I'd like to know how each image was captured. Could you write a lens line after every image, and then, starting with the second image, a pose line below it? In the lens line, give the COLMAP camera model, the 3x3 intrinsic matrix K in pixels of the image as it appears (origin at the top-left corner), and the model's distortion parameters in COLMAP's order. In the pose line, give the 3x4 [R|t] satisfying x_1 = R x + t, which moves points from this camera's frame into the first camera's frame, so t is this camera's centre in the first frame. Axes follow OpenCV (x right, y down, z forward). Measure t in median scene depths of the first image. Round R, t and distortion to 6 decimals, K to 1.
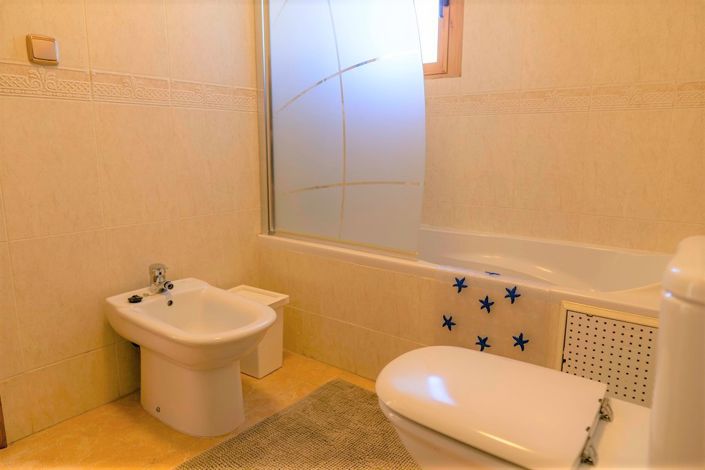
lens RADIAL K [[488.1, 0, 347.5], [0, 488.1, 235.6], [0, 0, 1]] dist [-0.001197, -0.002694]
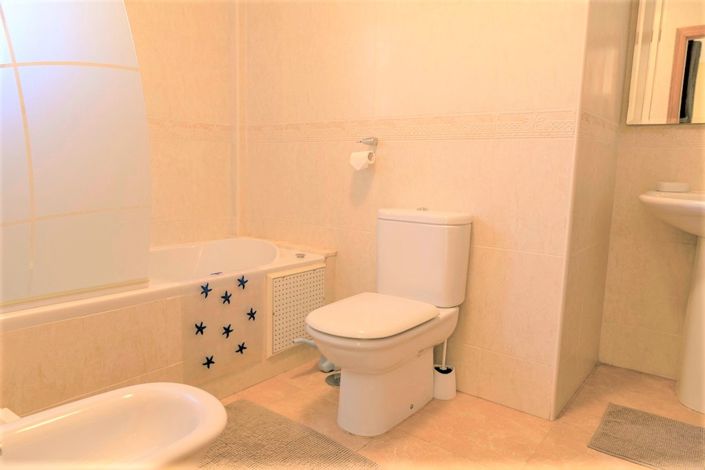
lens RADIAL K [[488.1, 0, 347.5], [0, 488.1, 235.6], [0, 0, 1]] dist [-0.001197, -0.002694]
pose [[0.019200, -0.141132, 0.989805, -0.882844], [0.173548, 0.975429, 0.135716, -0.121358], [-0.984638, 0.169173, 0.043221, 0.629614]]
